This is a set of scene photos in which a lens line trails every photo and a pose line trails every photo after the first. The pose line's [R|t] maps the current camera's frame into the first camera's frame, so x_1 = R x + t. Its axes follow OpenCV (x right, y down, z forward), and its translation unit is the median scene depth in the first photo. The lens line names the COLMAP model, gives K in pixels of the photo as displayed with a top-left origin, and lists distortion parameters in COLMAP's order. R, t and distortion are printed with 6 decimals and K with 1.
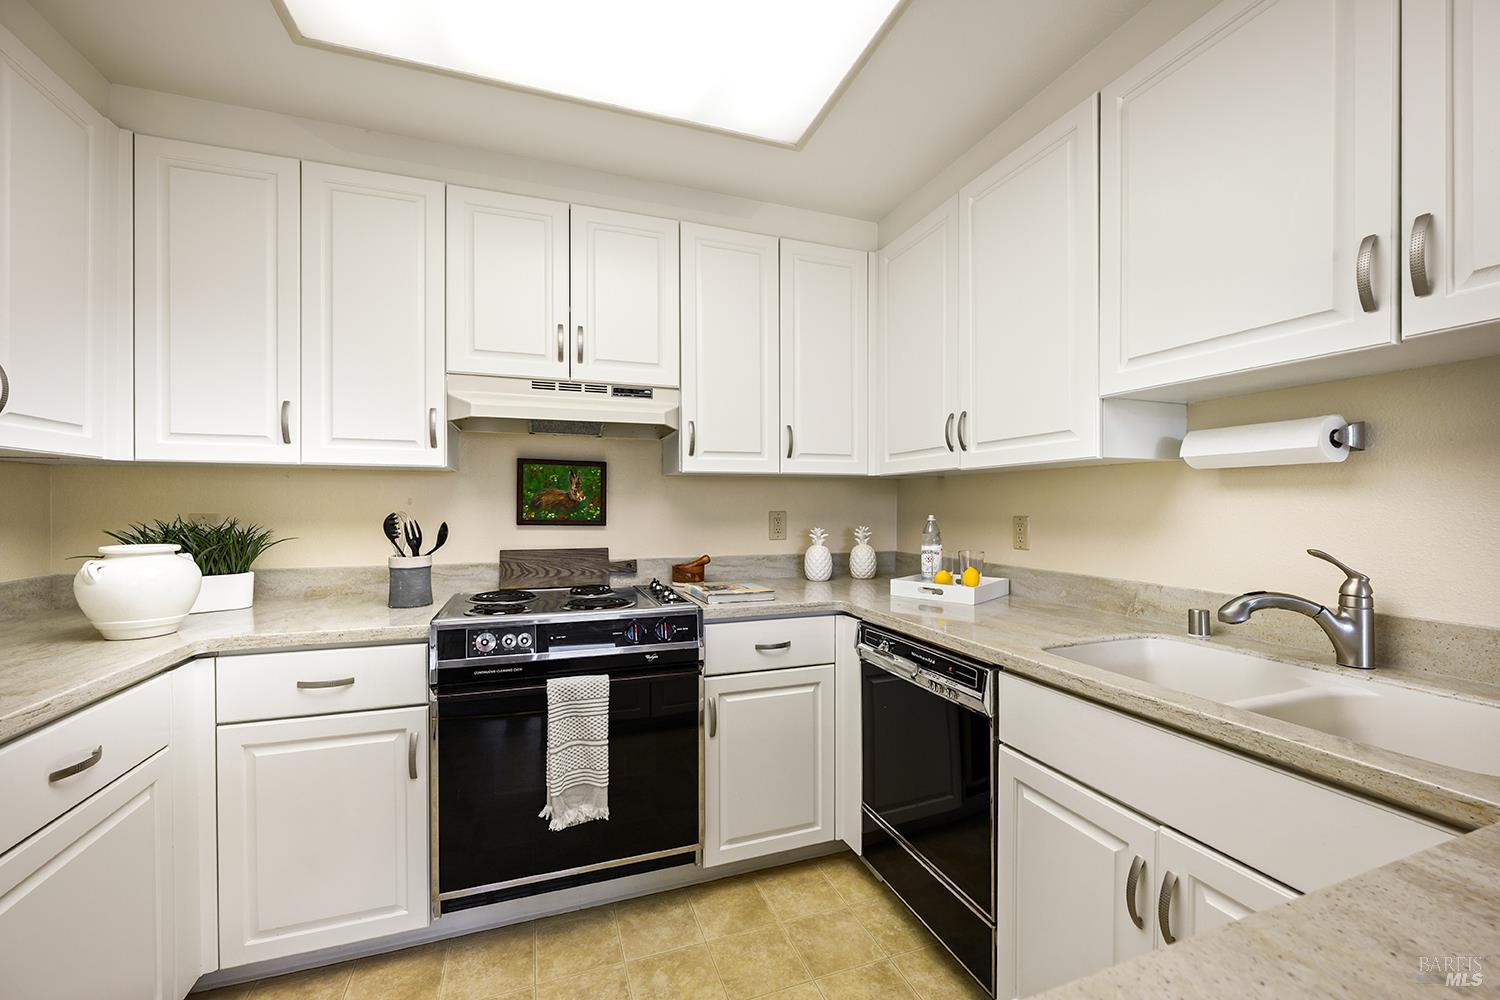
lens RADIAL K [[595.8, 0, 744.4], [0, 595.8, 506.4], [0, 0, 1]] dist [0.000304, 0.000045]
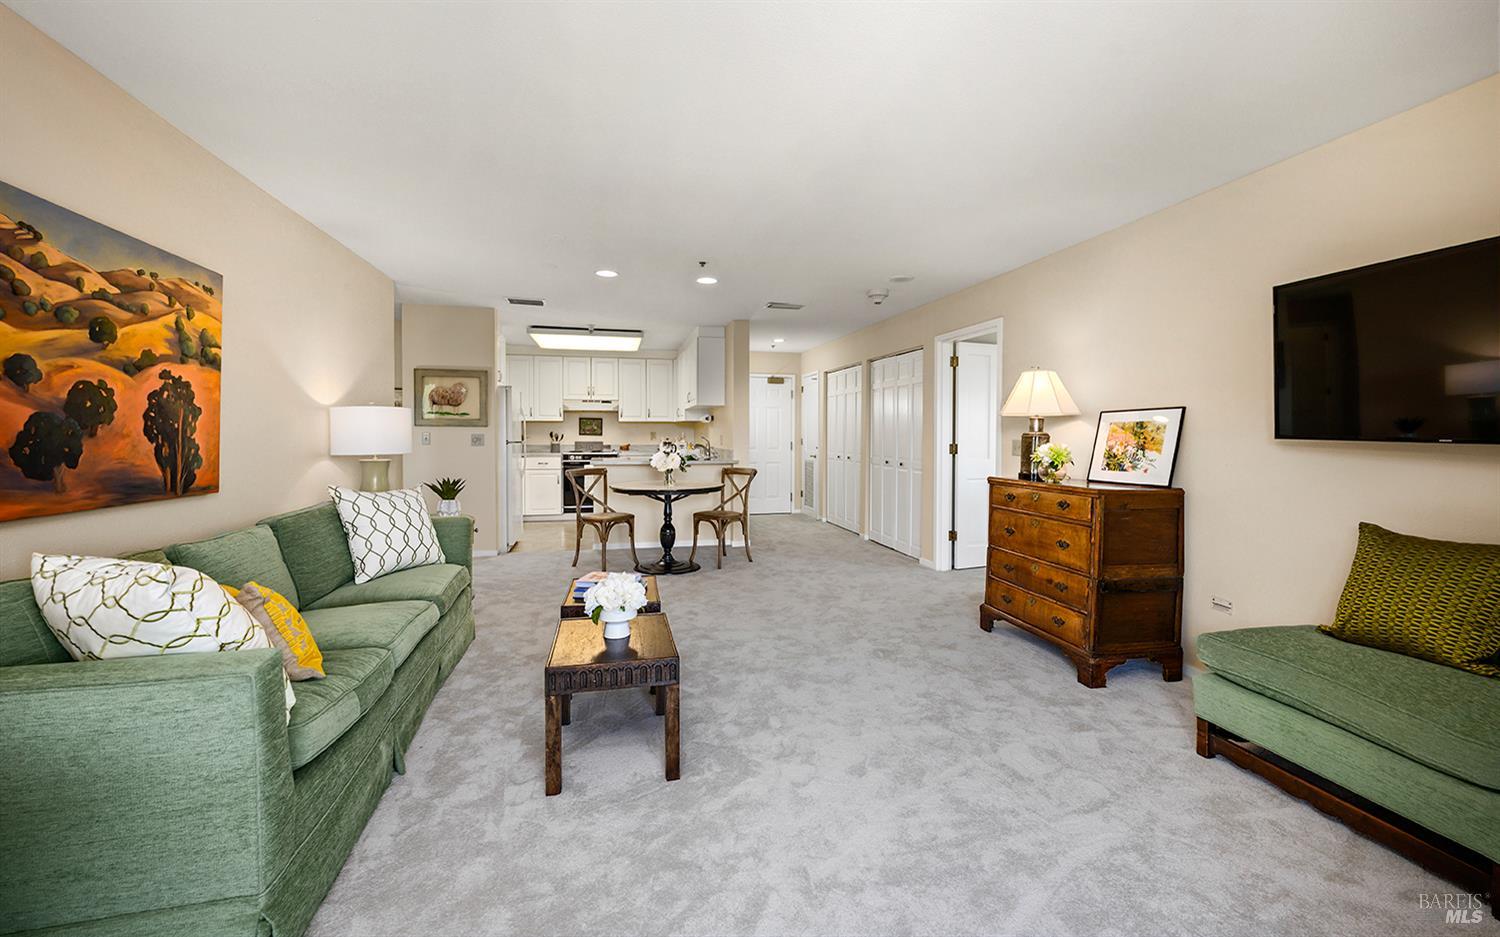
lens RADIAL K [[587.3, 0, 752.1], [0, 587.3, 452.4], [0, 0, 1]] dist [-0.000594, -0.000019]
pose [[0.994908, 0.003737, -0.100718, 1.176306], [-0.000646, 0.999528, 0.030702, 0.026346], [0.100785, -0.030480, 0.994441, -2.819767]]
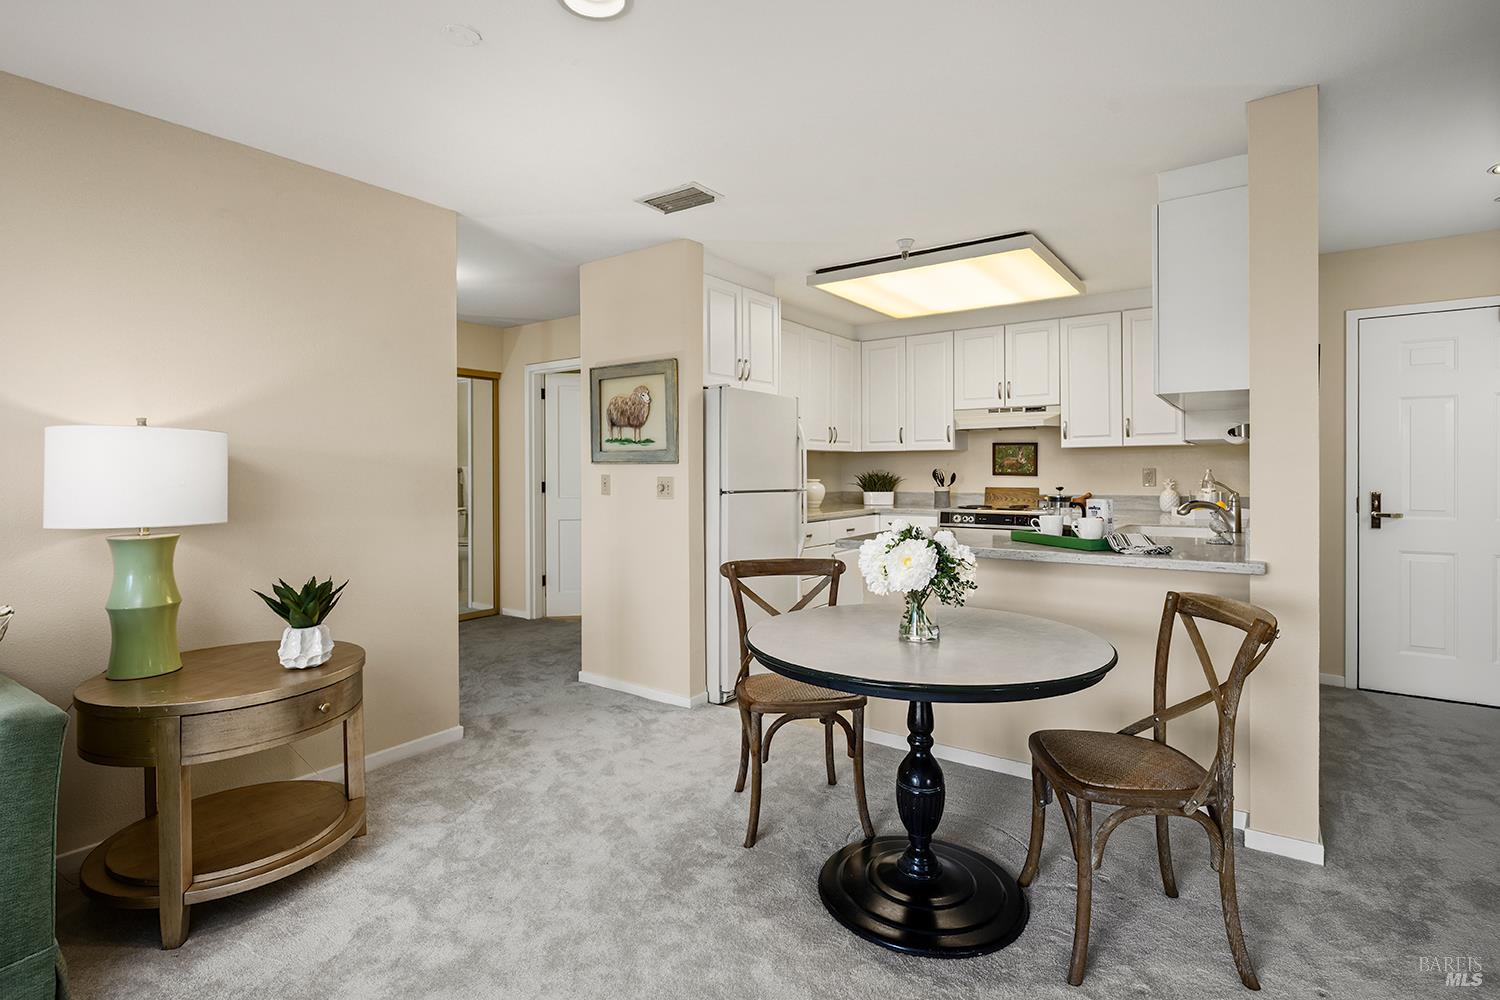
lens RADIAL K [[734.0, 0, 745.0], [0, 734.0, 473.6], [0, 0, 1]] dist [0.000636, 0.000023]
pose [[0.576199, 0.000954, -0.817309, 1.259872], [0.004815, 0.999978, 0.004562, 0.010436], [0.817295, -0.006563, 0.576182, -1.222526]]
